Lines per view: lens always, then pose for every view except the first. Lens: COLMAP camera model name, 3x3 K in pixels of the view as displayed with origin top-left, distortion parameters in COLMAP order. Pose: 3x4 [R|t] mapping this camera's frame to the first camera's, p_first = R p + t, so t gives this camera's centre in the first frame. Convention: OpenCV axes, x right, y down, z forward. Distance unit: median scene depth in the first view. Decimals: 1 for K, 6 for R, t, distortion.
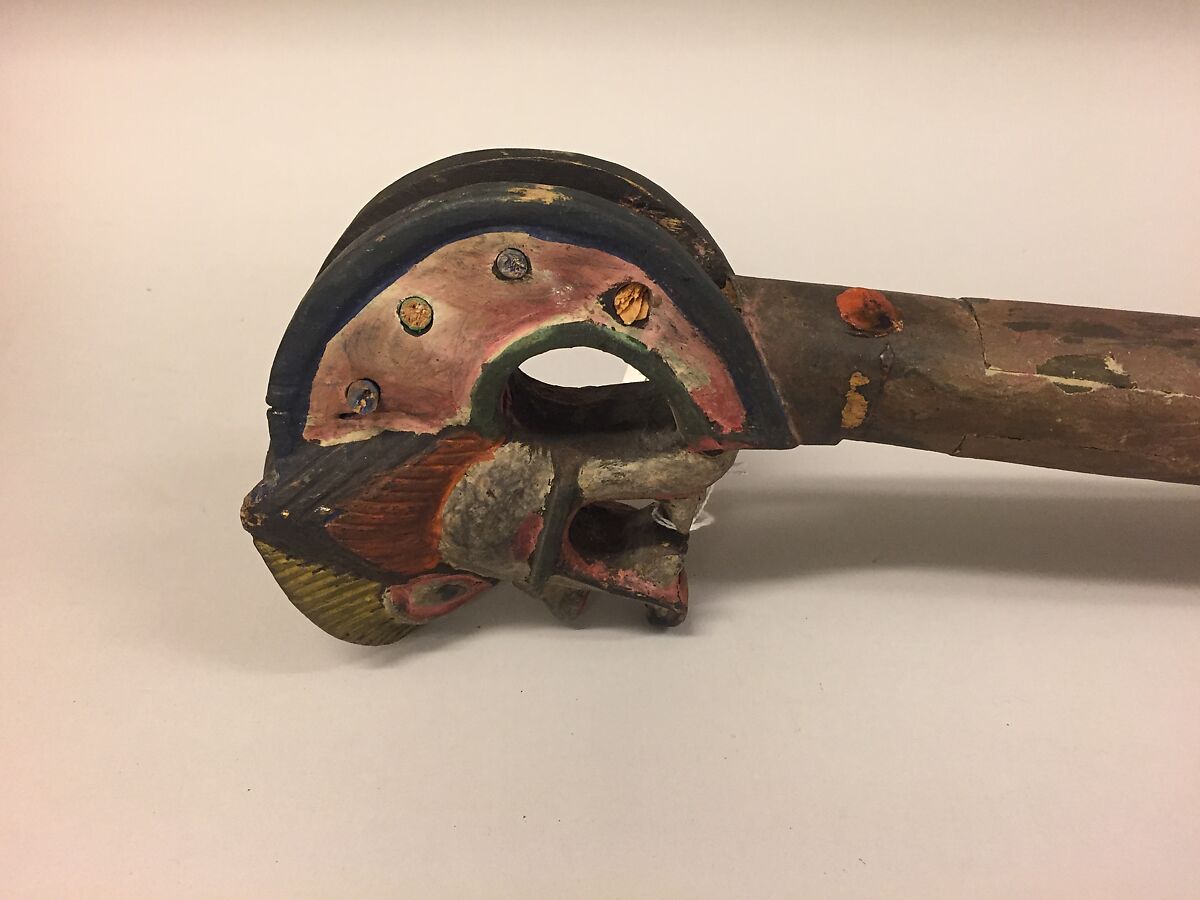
lens RADIAL K [[1016.4, 0, 605.8], [0, 1016.4, 439.9], [0, 0, 1]] dist [0.044014, -0.047991]
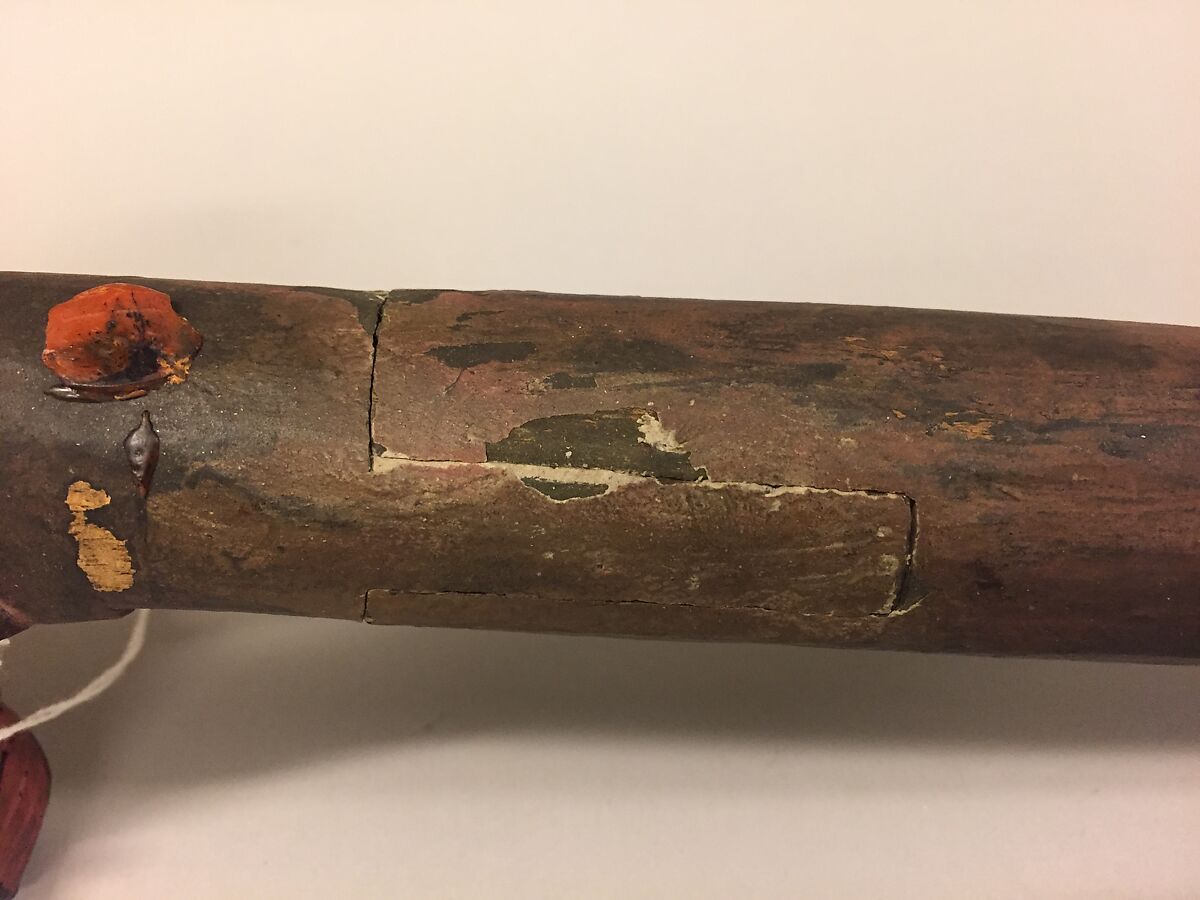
lens RADIAL K [[1016.4, 0, 593.9], [0, 1016.4, 448.8], [0, 0, 1]] dist [0.044014, -0.047991]
pose [[0.998271, -0.053699, 0.023894, 0.457173], [0.051943, 0.996271, 0.068889, -0.098853], [-0.027505, -0.067529, 0.997338, 0.543568]]
